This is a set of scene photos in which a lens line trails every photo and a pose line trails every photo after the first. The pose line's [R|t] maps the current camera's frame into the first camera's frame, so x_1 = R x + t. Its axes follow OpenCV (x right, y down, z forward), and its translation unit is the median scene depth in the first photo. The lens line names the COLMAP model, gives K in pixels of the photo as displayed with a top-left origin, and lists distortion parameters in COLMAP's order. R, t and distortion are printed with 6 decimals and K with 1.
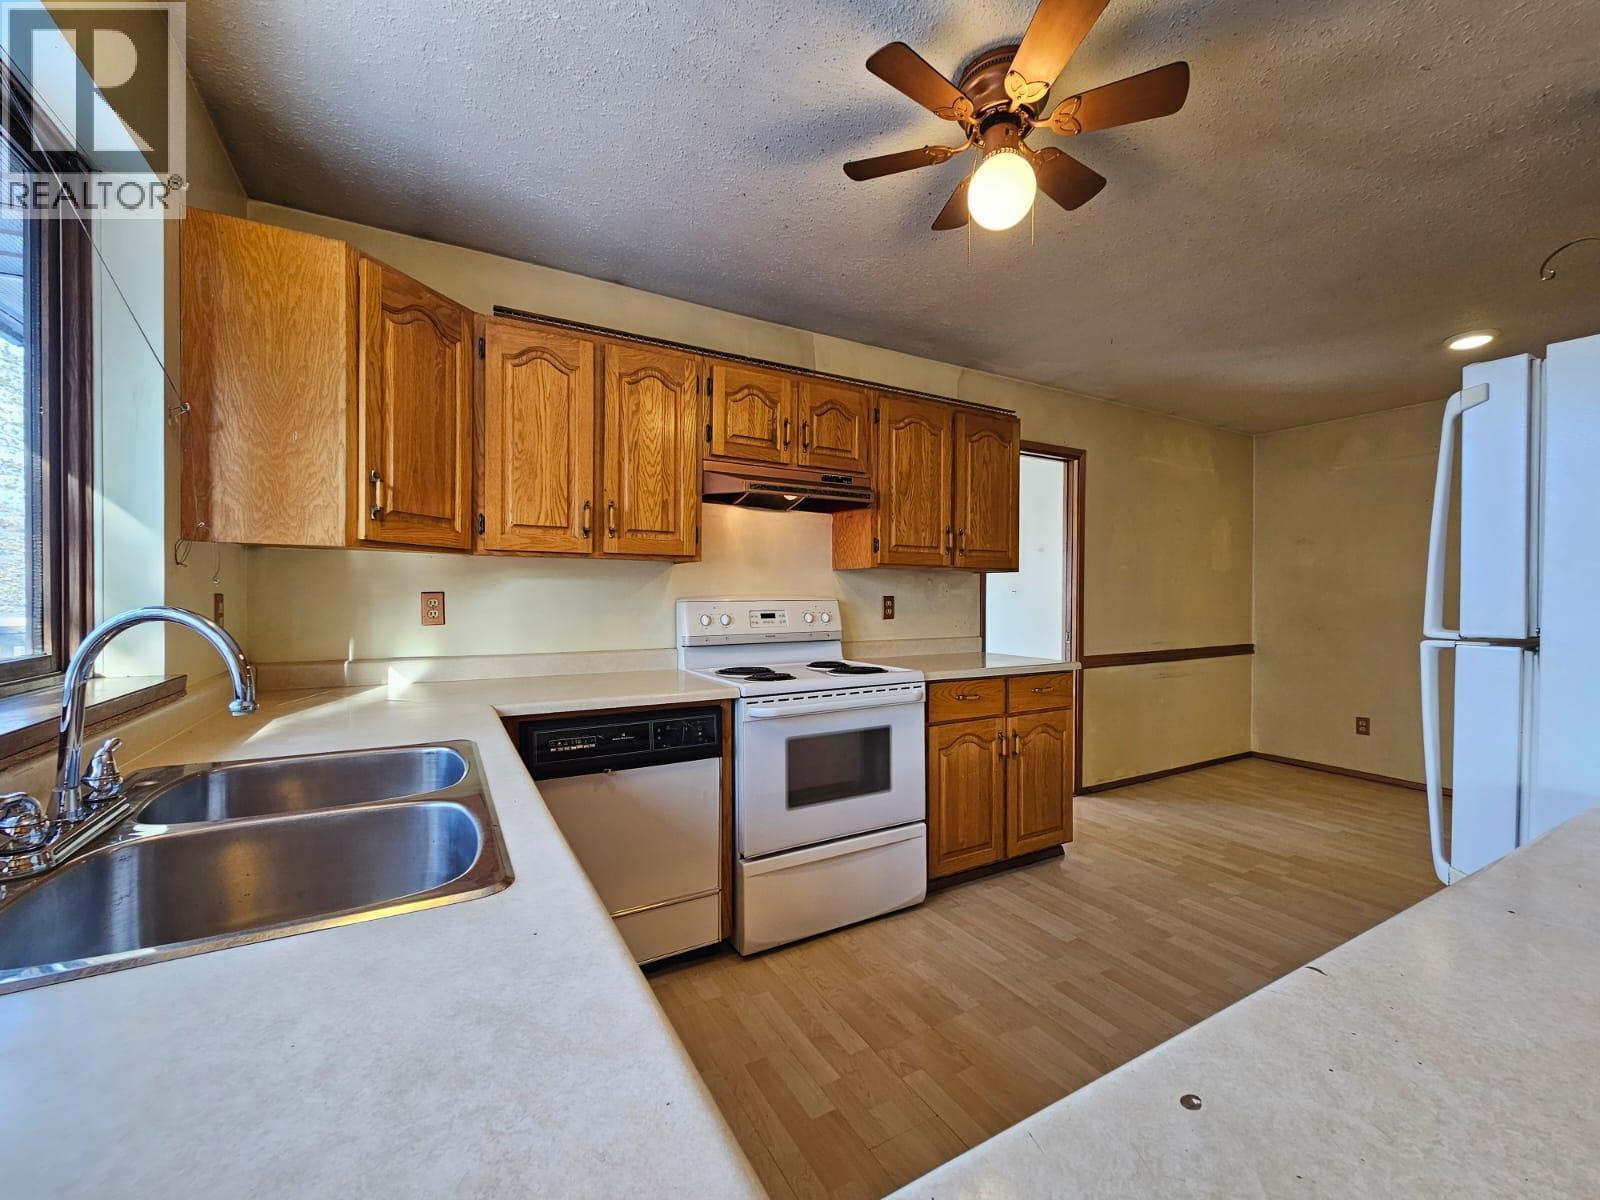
lens RADIAL K [[655.4, 0, 799.9], [0, 655.4, 598.8], [0, 0, 1]] dist [-0.002387, 0.001515]
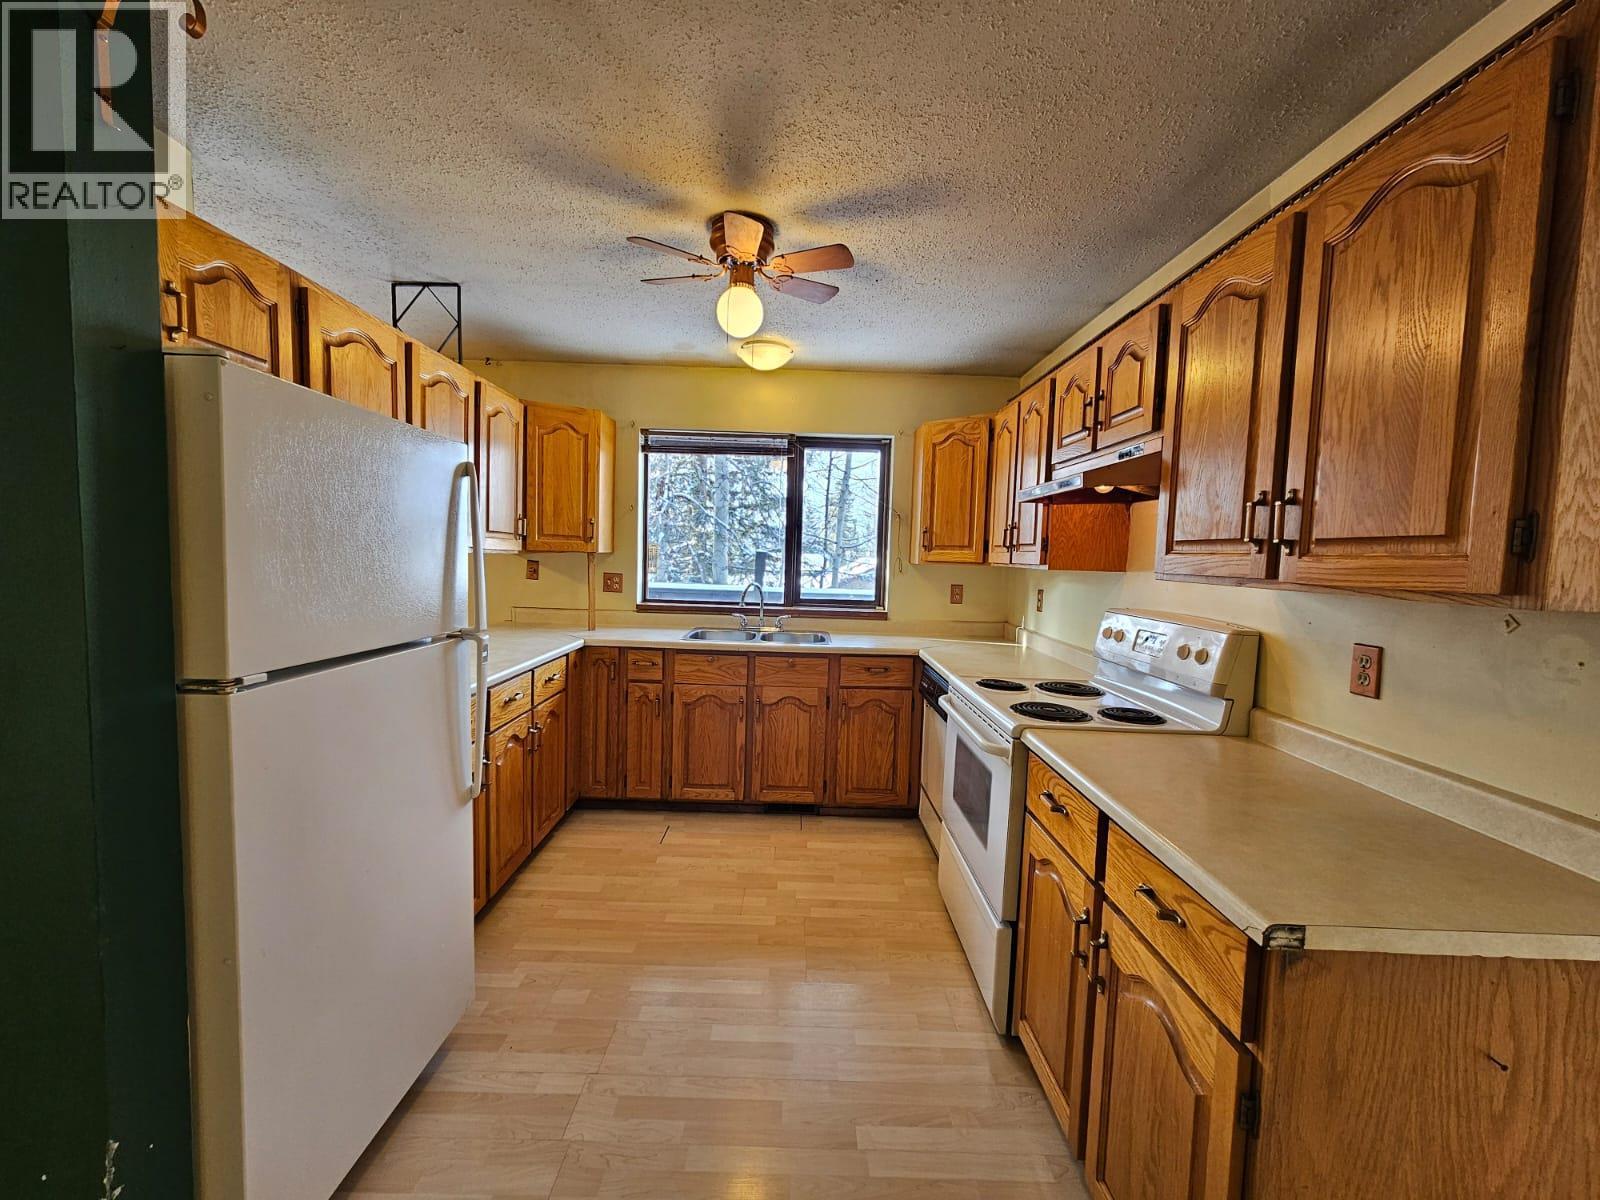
lens RADIAL K [[655.4, 0, 795.5], [0, 655.4, 600.6], [0, 0, 1]] dist [-0.002387, 0.001515]
pose [[-0.499144, 0.044521, -0.865374, 0.970084], [-0.039409, 0.996479, 0.073997, -0.071266], [0.865622, 0.071039, -0.495632, 1.199386]]
